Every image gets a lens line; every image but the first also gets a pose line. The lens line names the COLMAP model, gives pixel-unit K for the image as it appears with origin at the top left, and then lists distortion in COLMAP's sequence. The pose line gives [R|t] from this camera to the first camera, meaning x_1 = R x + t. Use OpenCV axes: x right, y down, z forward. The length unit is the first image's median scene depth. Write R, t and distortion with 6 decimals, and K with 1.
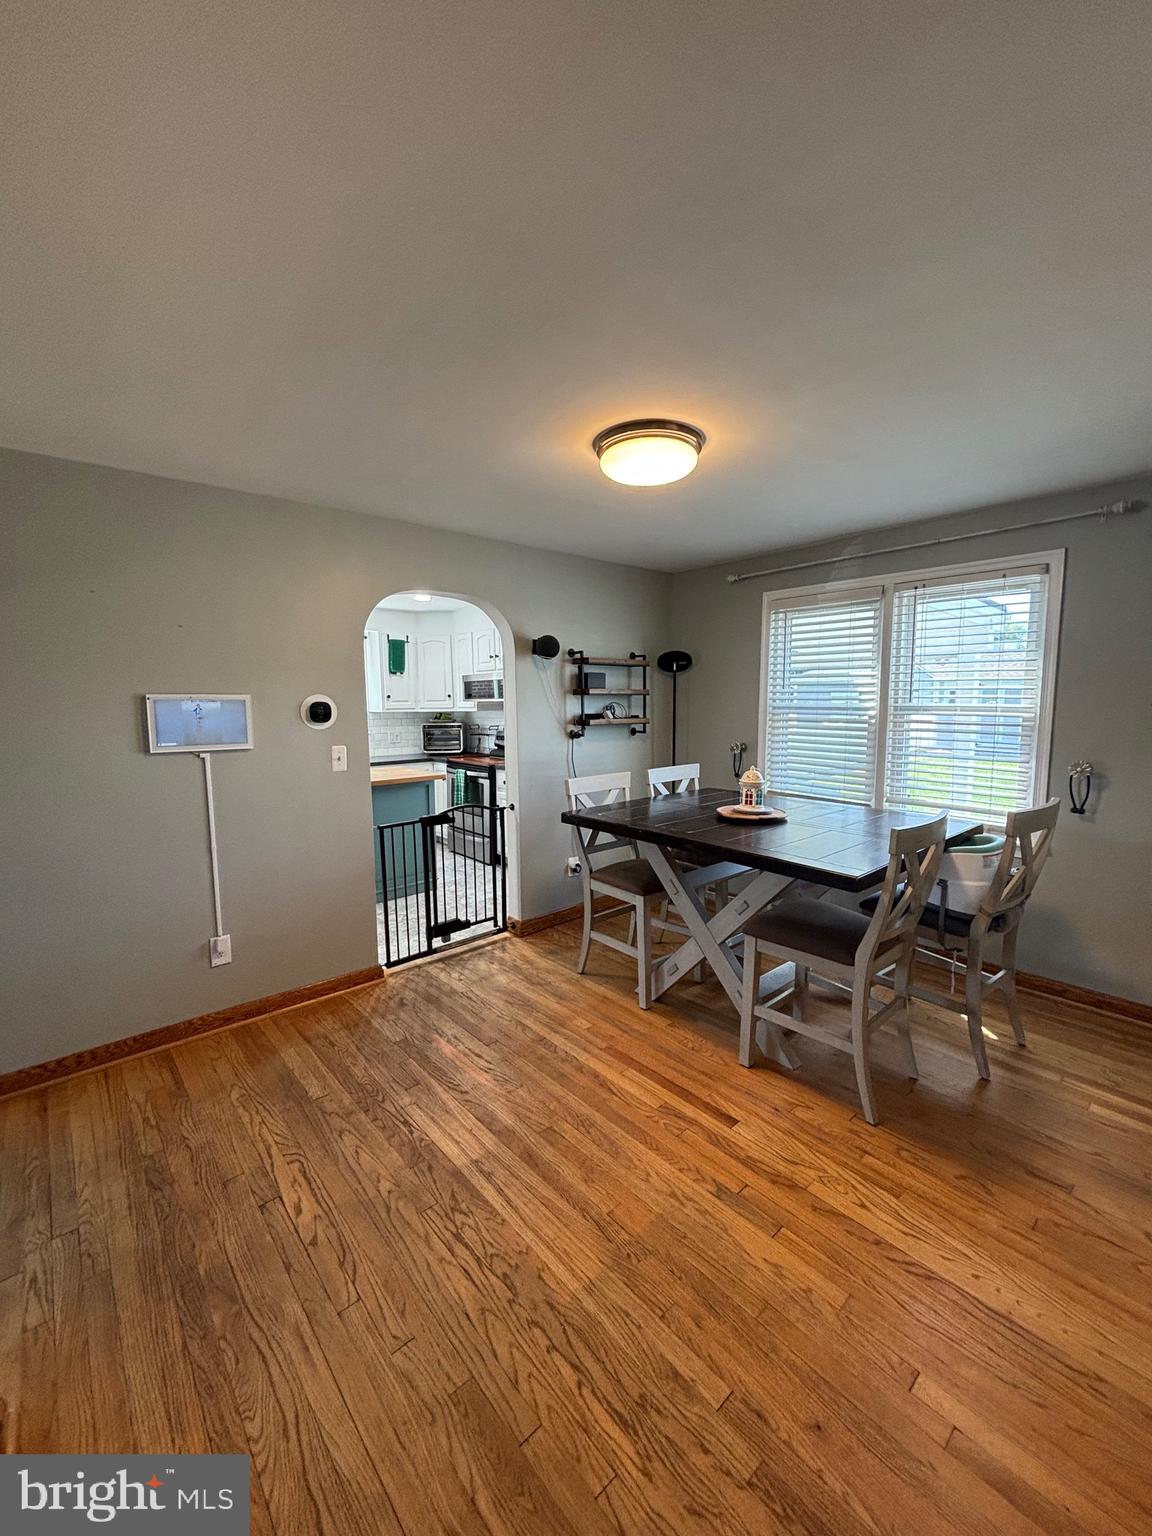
lens RADIAL K [[624.4, 0, 576.0], [0, 624.4, 768.0], [0, 0, 1]] dist [-0.001007, 0.003752]
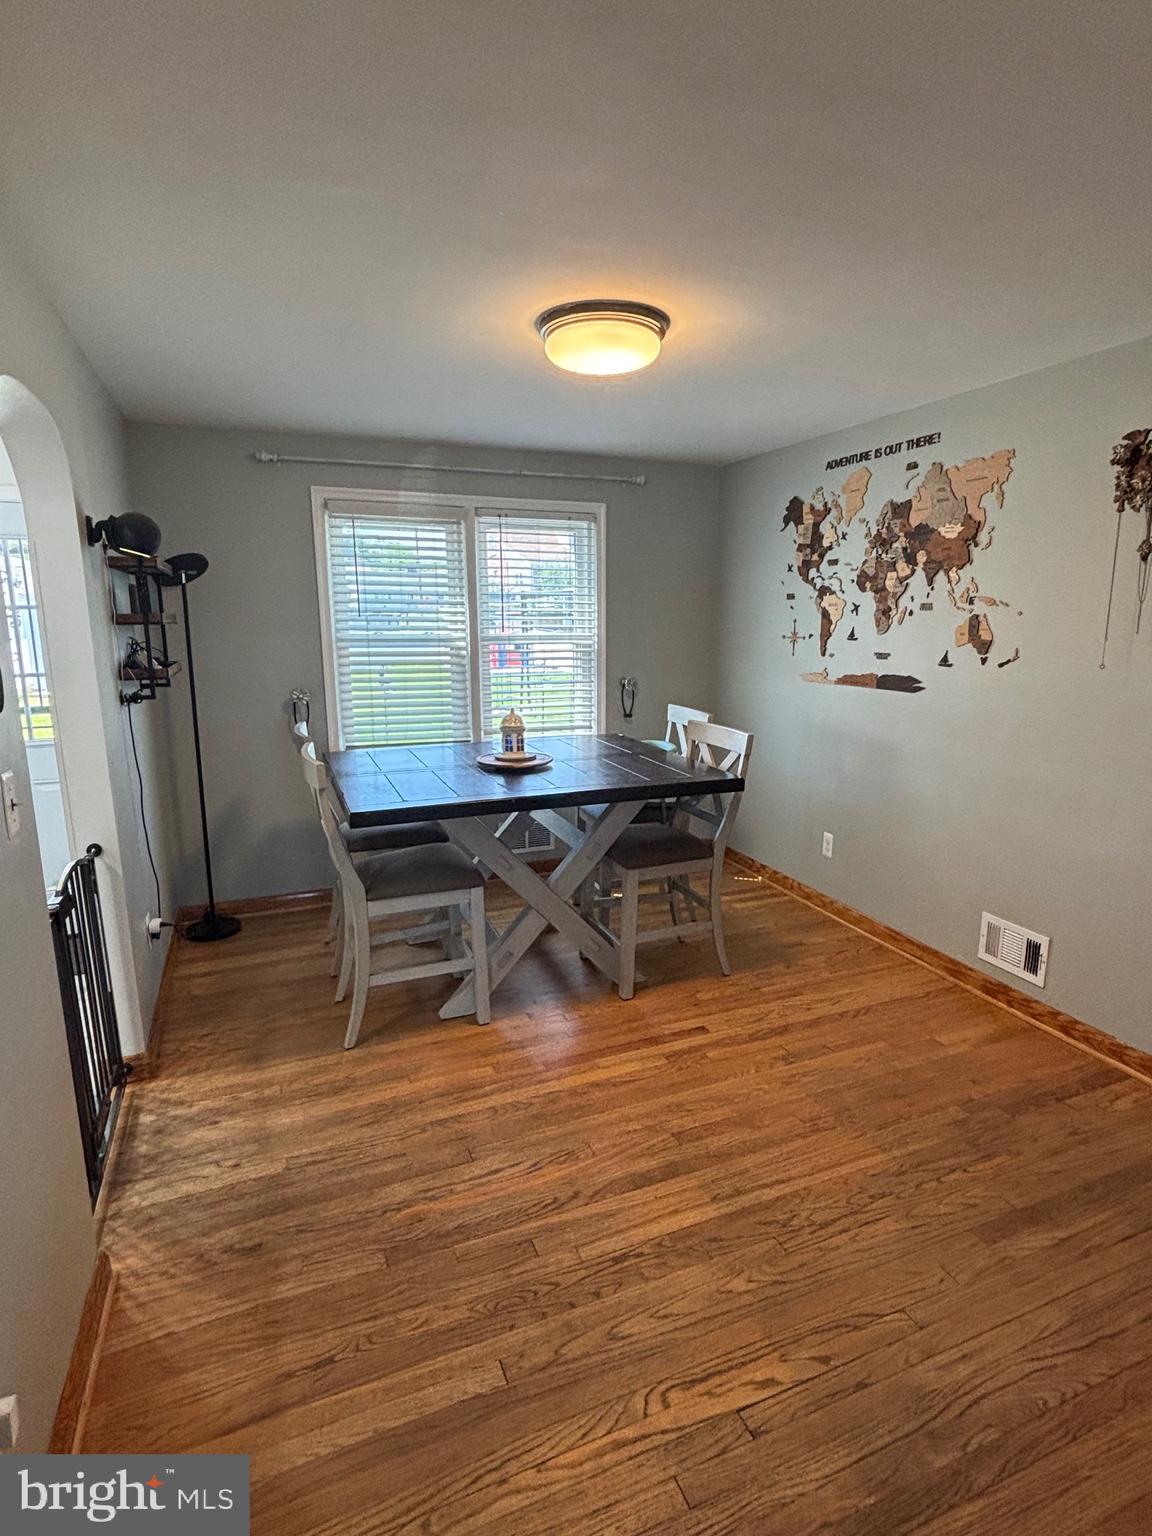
lens RADIAL K [[792.7, 0, 582.3], [0, 792.7, 771.7], [0, 0, 1]] dist [0.002446, 0.000729]
pose [[0.316859, -0.181034, 0.931036, -0.951834], [0.107136, 0.982165, 0.154514, -0.097894], [-0.942403, 0.050788, 0.330602, 0.679413]]
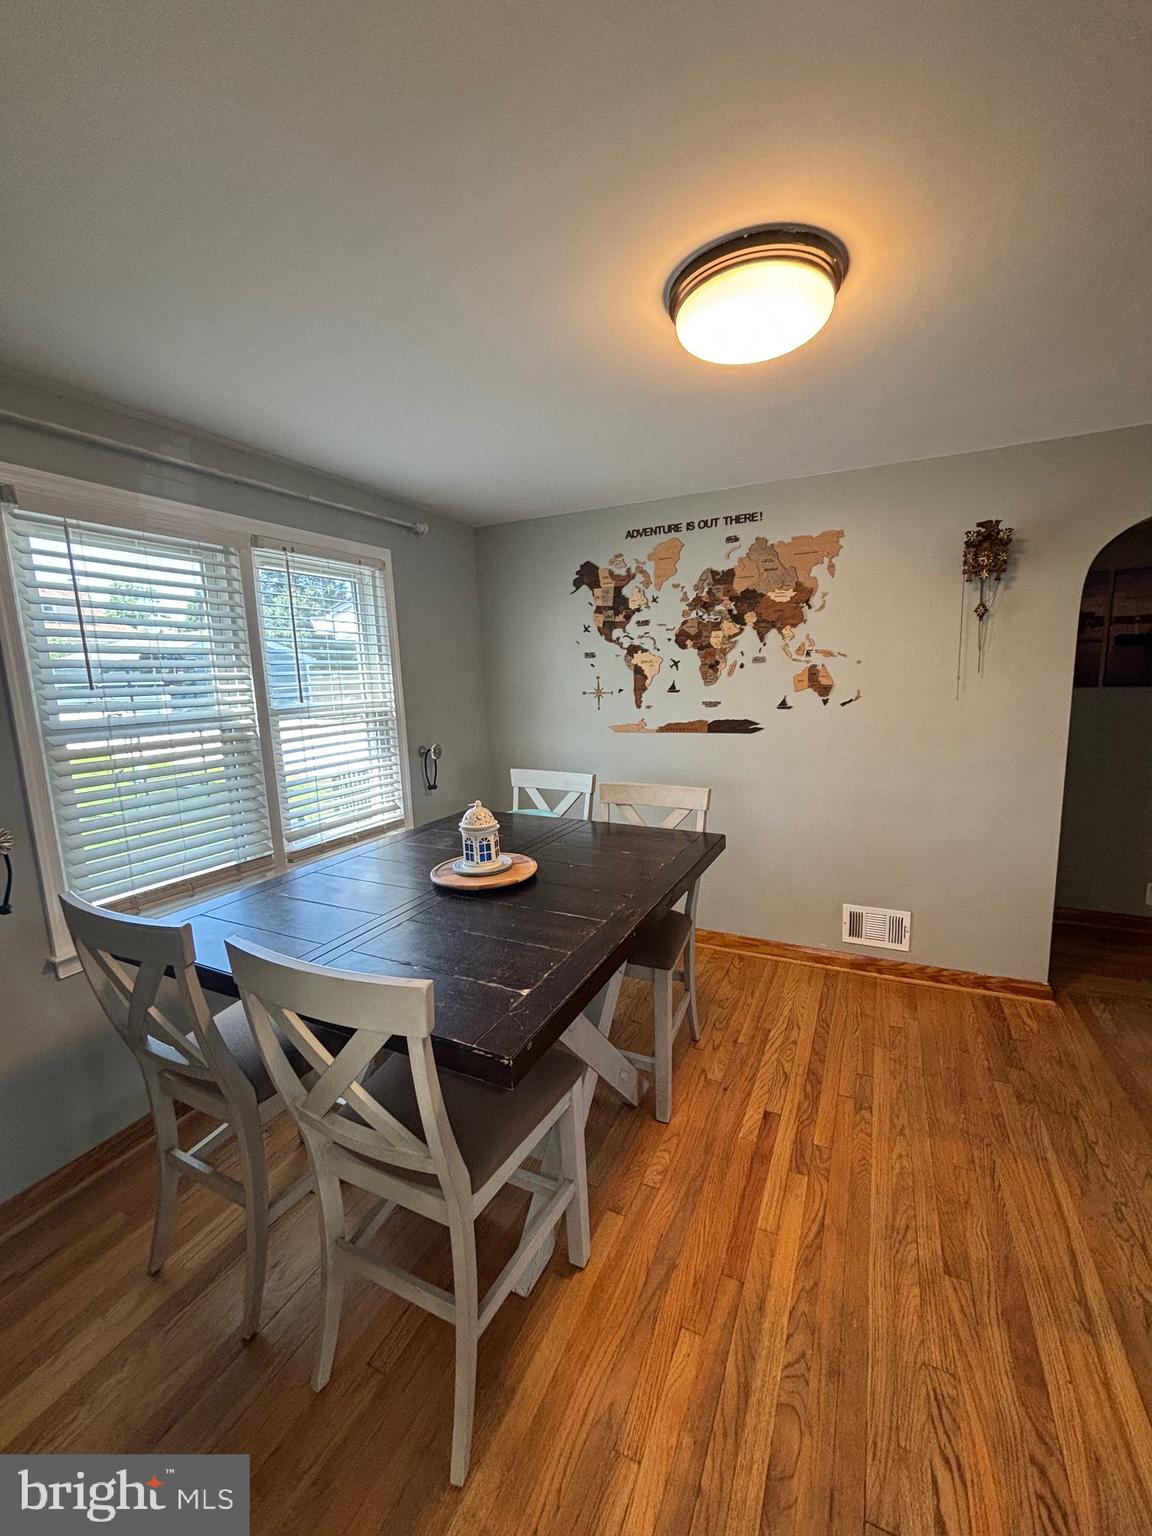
lens RADIAL K [[613.9, 0, 584.2], [0, 613.9, 772.3], [0, 0, 1]] dist [0.000056, -0.000537]
pose [[-0.395006, -0.126178, 0.909972, -0.421610], [0.137735, 0.971193, 0.194456, -0.176499], [-0.908295, 0.202146, -0.366248, 1.427023]]
